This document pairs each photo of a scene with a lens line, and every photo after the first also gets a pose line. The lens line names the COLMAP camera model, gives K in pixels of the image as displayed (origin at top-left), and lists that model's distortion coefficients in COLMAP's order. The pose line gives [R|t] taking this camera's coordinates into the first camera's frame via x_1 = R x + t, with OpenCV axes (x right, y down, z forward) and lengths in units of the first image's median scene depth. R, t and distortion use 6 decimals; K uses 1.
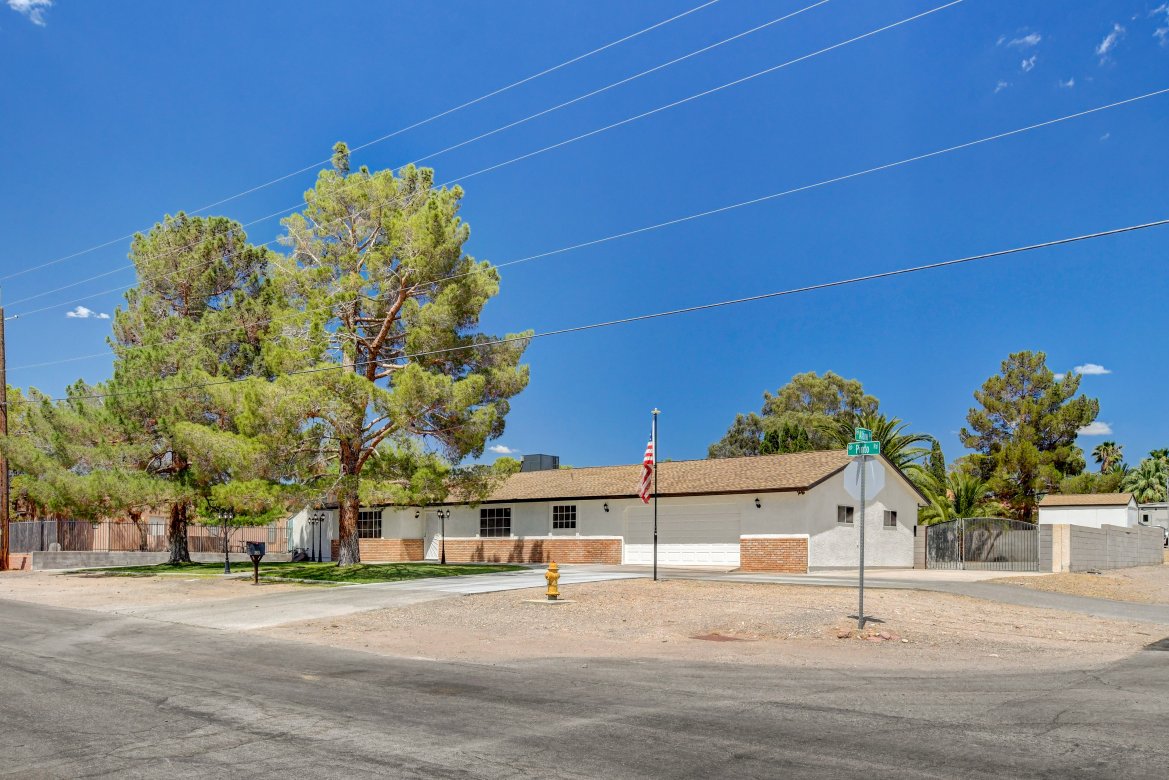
lens RADIAL K [[893.3, 0, 583.6], [0, 893.3, 500.3], [0, 0, 1]] dist [-0.008944, 0.016782]
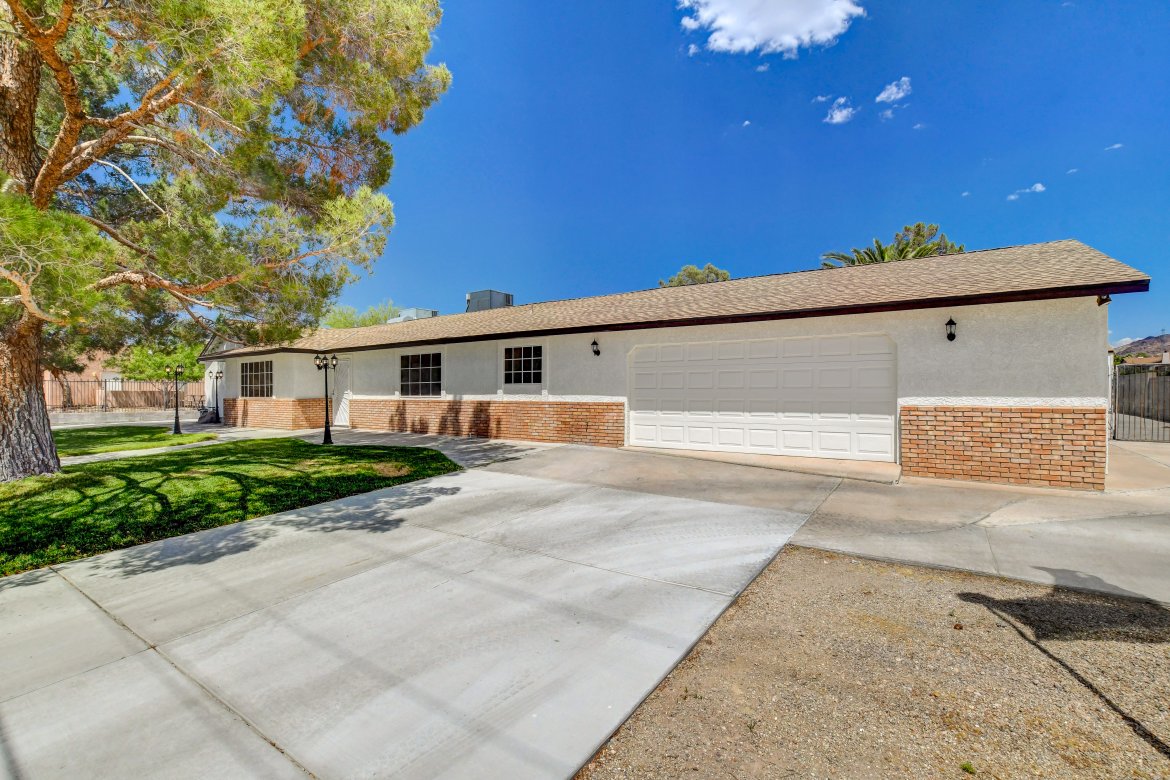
lens RADIAL K [[515.7, 0, 586.2], [0, 515.7, 388.0], [0, 0, 1]] dist [-0.025230, -0.000628]
pose [[0.993753, -0.010075, 0.111147, -0.016442], [0.004124, 0.998552, 0.053638, 0.014380], [-0.111526, -0.052844, 0.992355, 0.594606]]
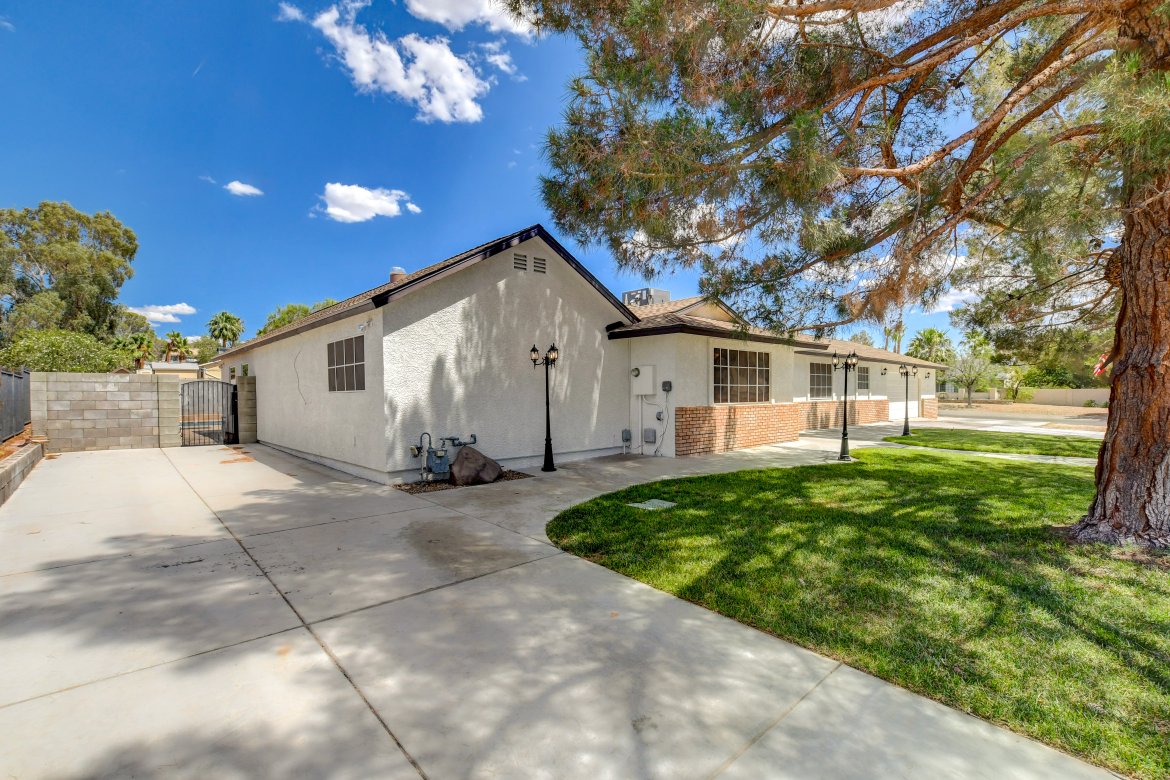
lens RADIAL K [[516.8, 0, 589.6], [0, 516.8, 395.9], [0, 0, 1]] dist [-0.001442, -0.000059]
pose [[0.117965, -0.004685, 0.993007, -0.605473], [-0.043578, 0.999001, 0.009890, 0.044081], [-0.992061, -0.044440, 0.117643, 1.159699]]
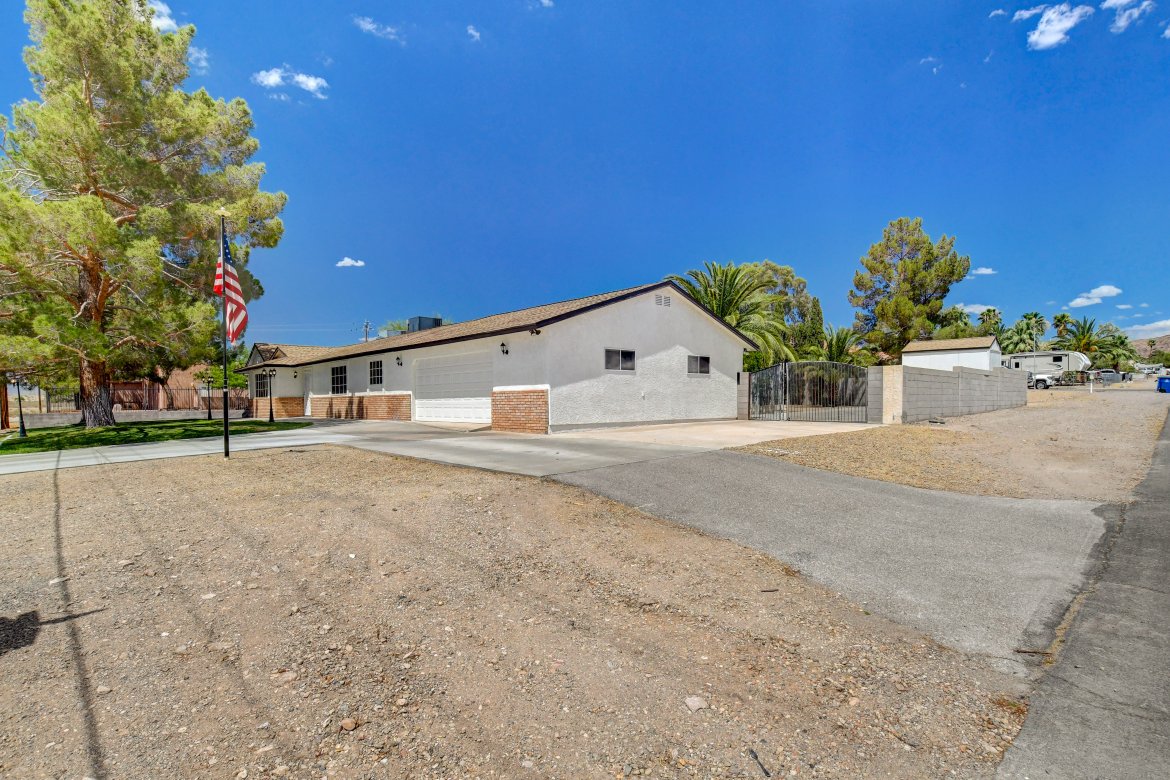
lens RADIAL K [[566.4, 0, 585.1], [0, 566.4, 399.2], [0, 0, 1]] dist [-0.021244, -0.000625]
pose [[0.994567, -0.019960, -0.102164, 0.253588], [0.025889, 0.998036, 0.057046, 0.017093], [0.100825, -0.059381, 0.993131, 0.375174]]
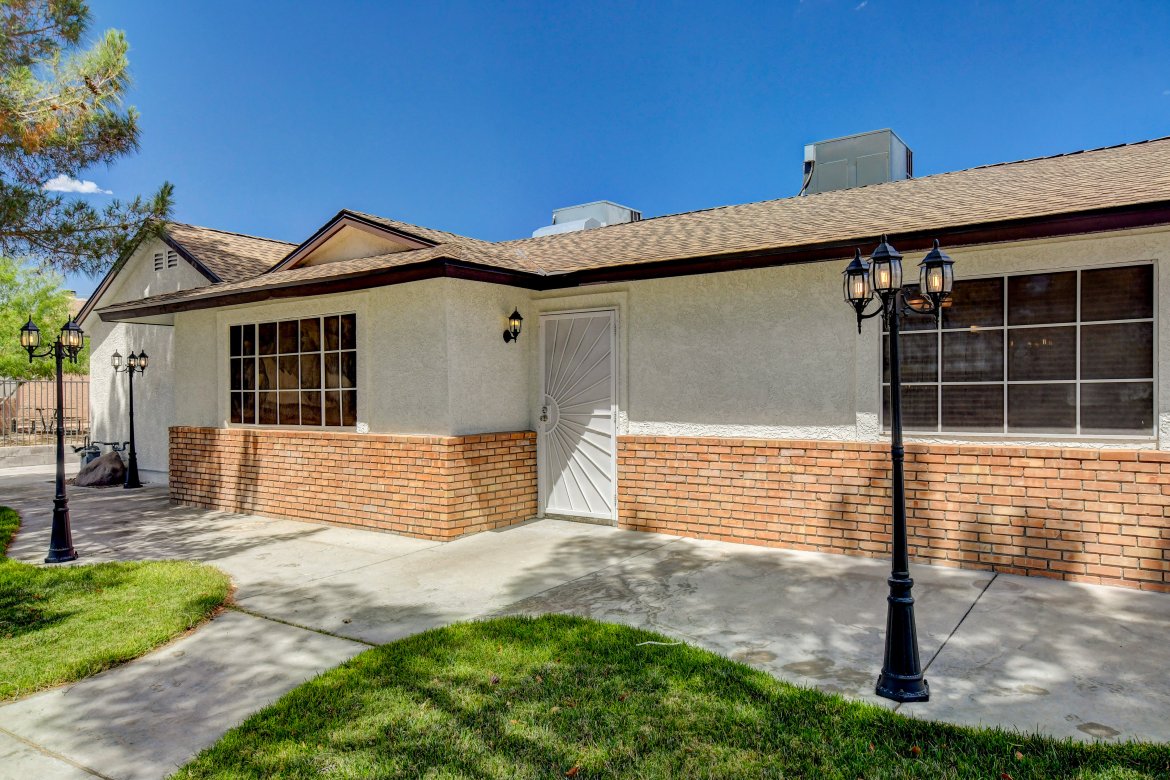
lens RADIAL K [[796.6, 0, 584.3], [0, 796.6, 392.6], [0, 0, 1]] dist [-0.007503, -0.000583]
pose [[0.995976, -0.008444, 0.089221, -0.199848], [0.003841, 0.998659, 0.051634, 0.024451], [-0.089537, -0.051083, 0.994673, 0.846761]]
